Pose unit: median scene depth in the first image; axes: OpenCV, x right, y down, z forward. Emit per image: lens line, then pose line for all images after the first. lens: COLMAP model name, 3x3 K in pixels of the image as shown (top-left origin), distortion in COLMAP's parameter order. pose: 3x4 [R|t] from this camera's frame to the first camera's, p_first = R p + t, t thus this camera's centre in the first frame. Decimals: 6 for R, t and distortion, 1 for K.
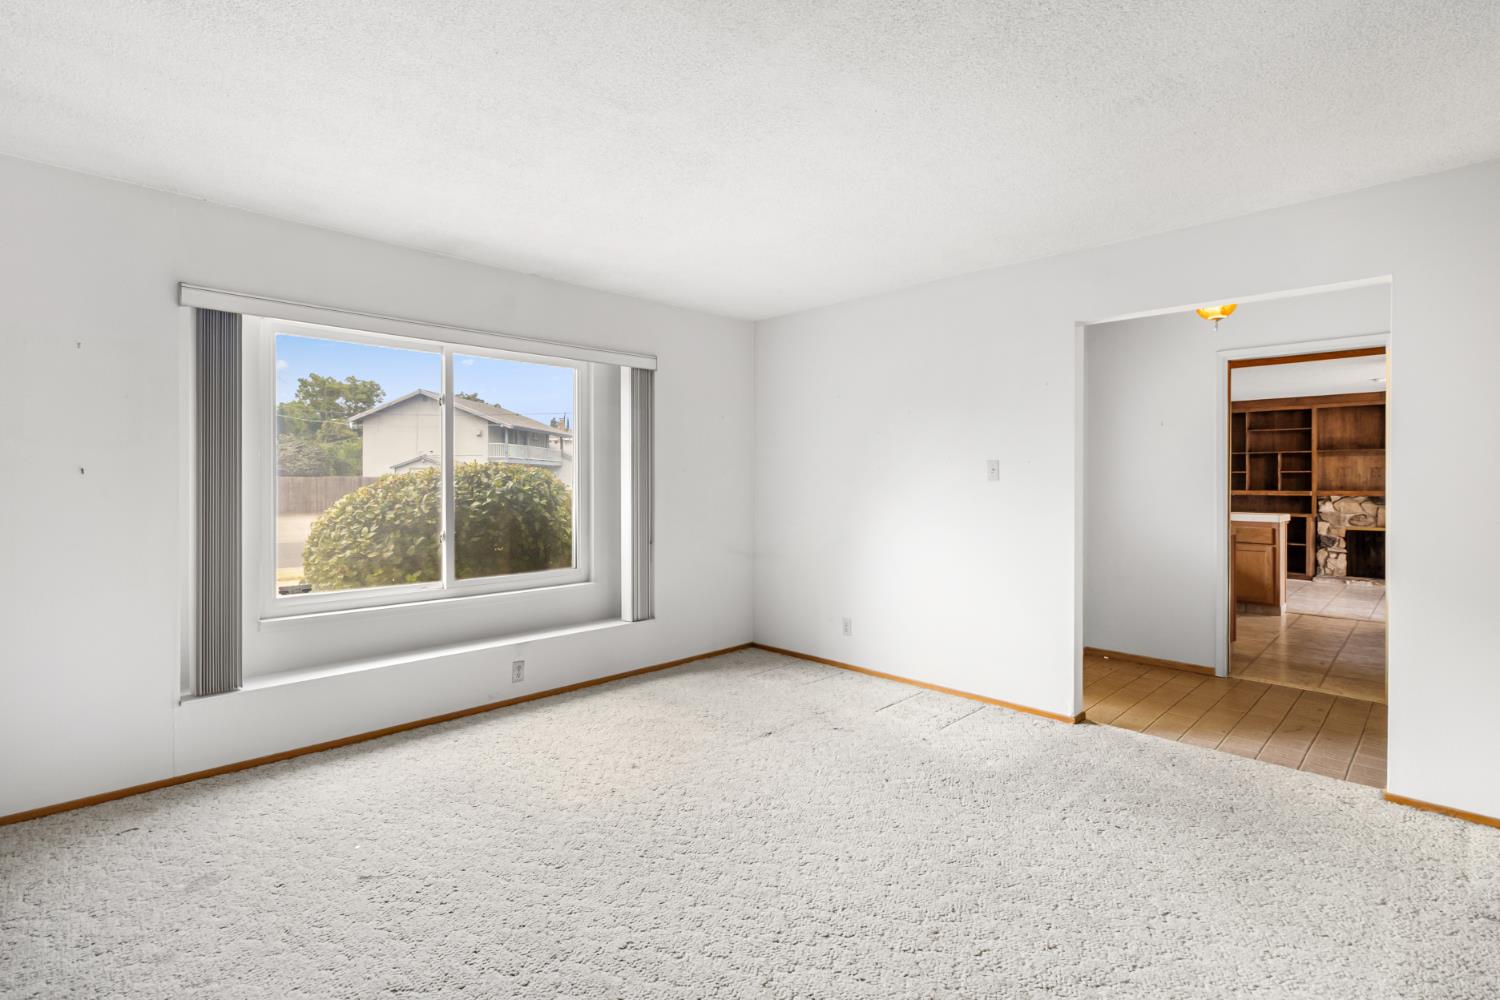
lens RADIAL K [[700.8, 0, 755.7], [0, 700.8, 482.3], [0, 0, 1]] dist [-0.000349, -0.000180]
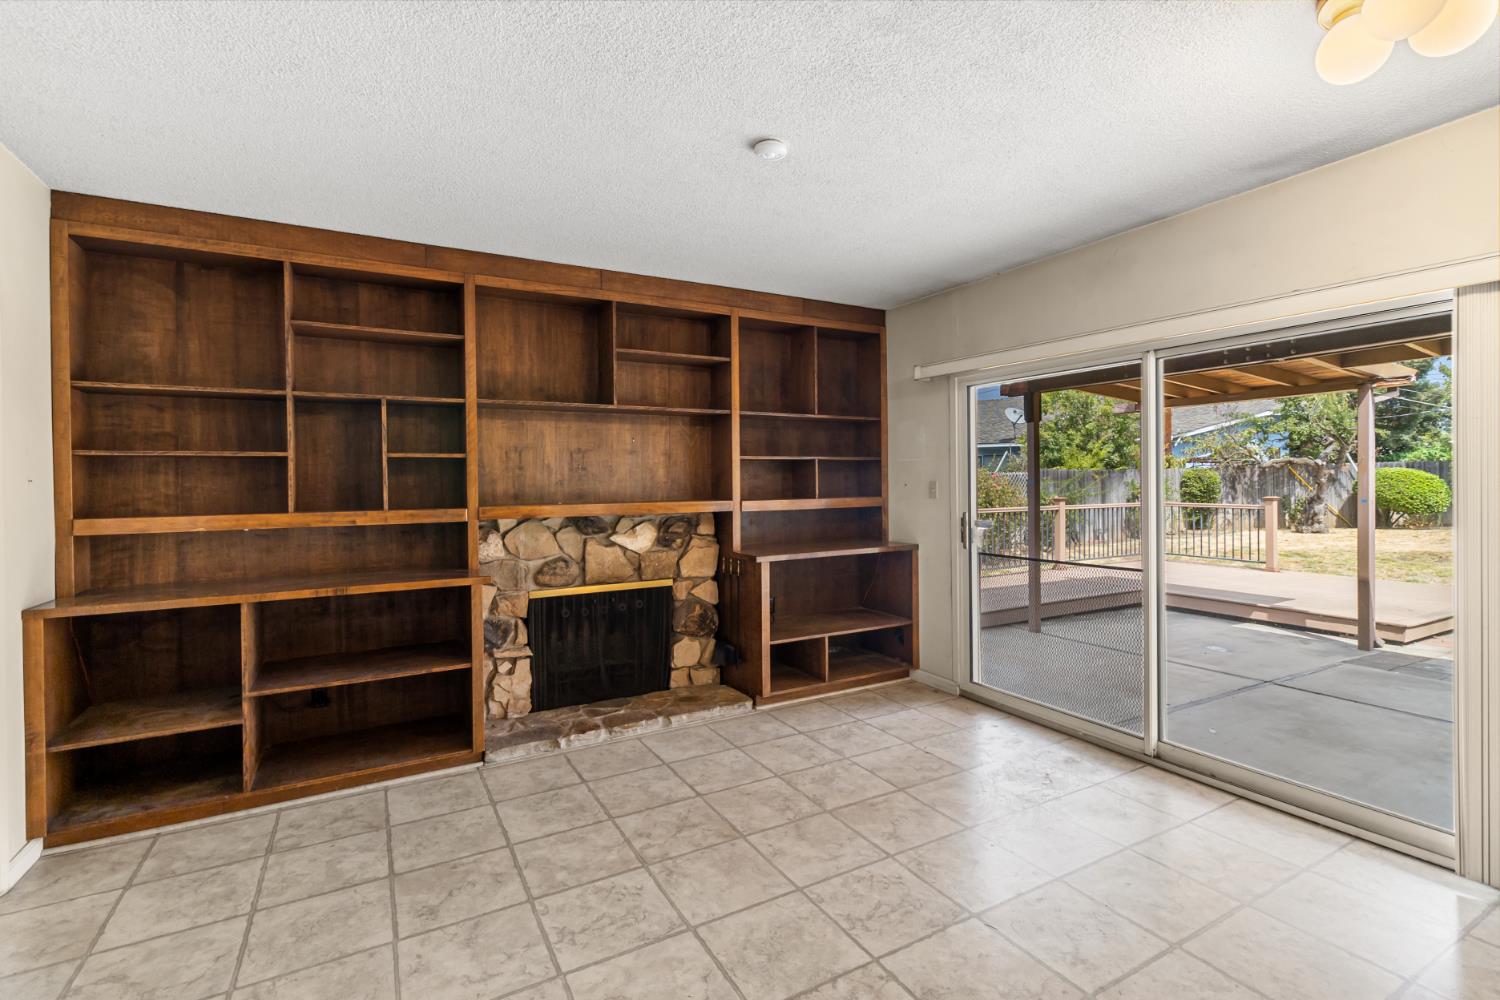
lens RADIAL K [[689.2, 0, 756.4], [0, 689.2, 480.7], [0, 0, 1]] dist [-0.000015, -0.000068]
pose [[0.268896, -0.006480, 0.963148, 0.484832], [0.012836, 0.999913, 0.003144, -0.001199], [-0.963084, 0.011518, 0.268955, 0.754665]]
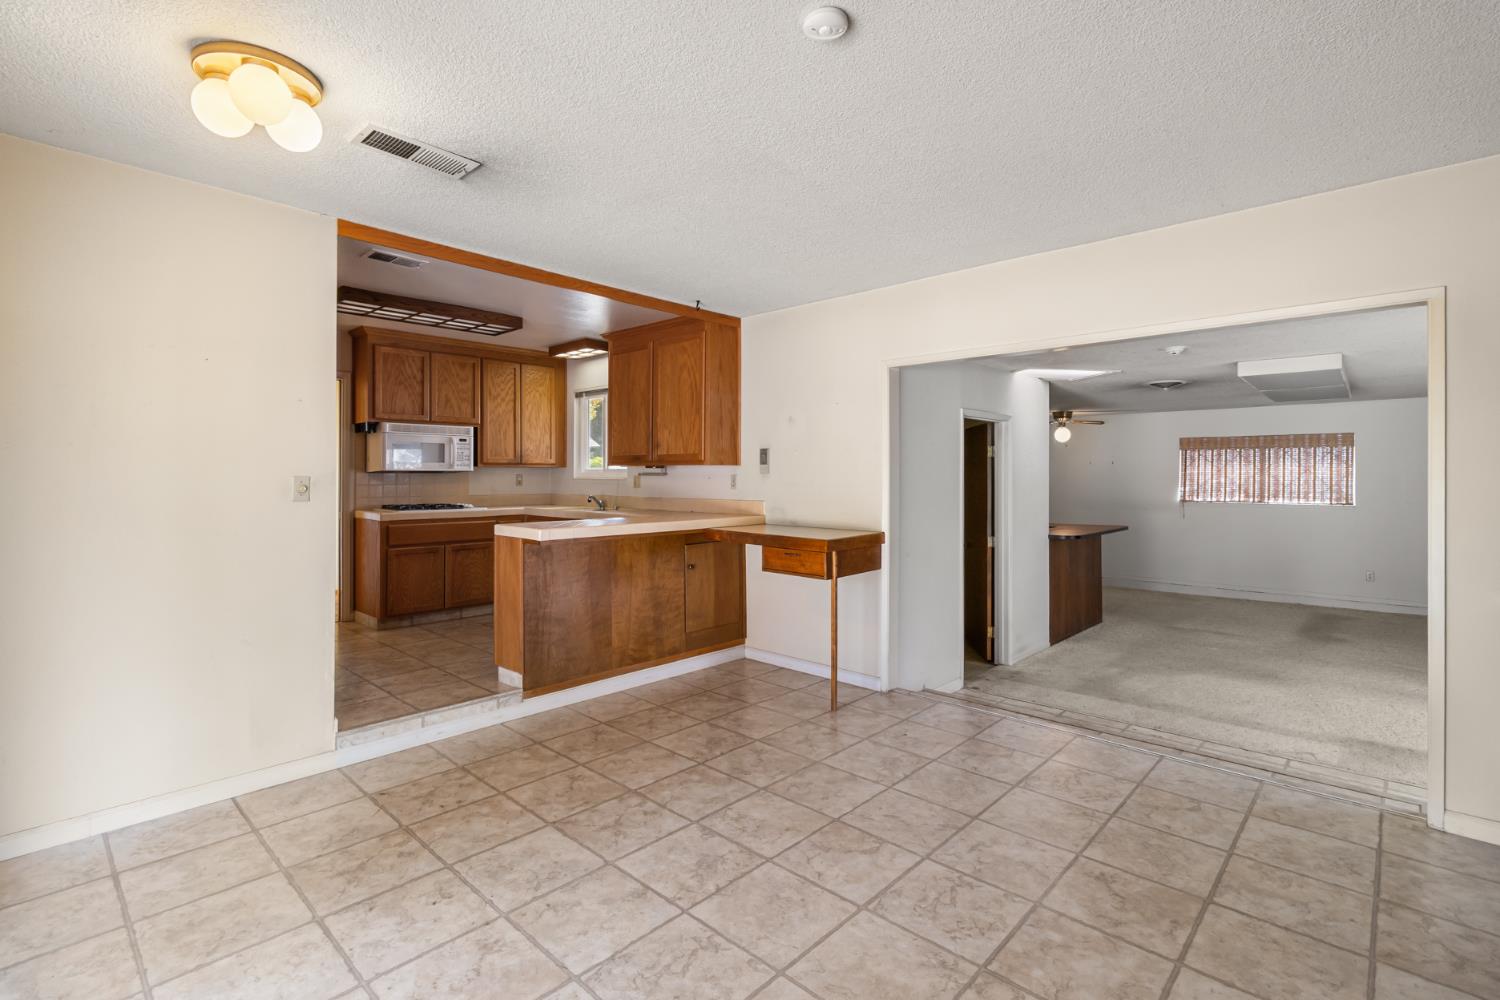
lens RADIAL K [[689.2, 0, 756.4], [0, 689.2, 480.7], [0, 0, 1]] dist [-0.000015, -0.000068]
pose [[0.033984, 0.002512, -0.999419, 0.906818], [-0.003410, 0.999991, 0.002397, 0.001166], [0.999417, 0.003327, 0.033993, 0.791613]]
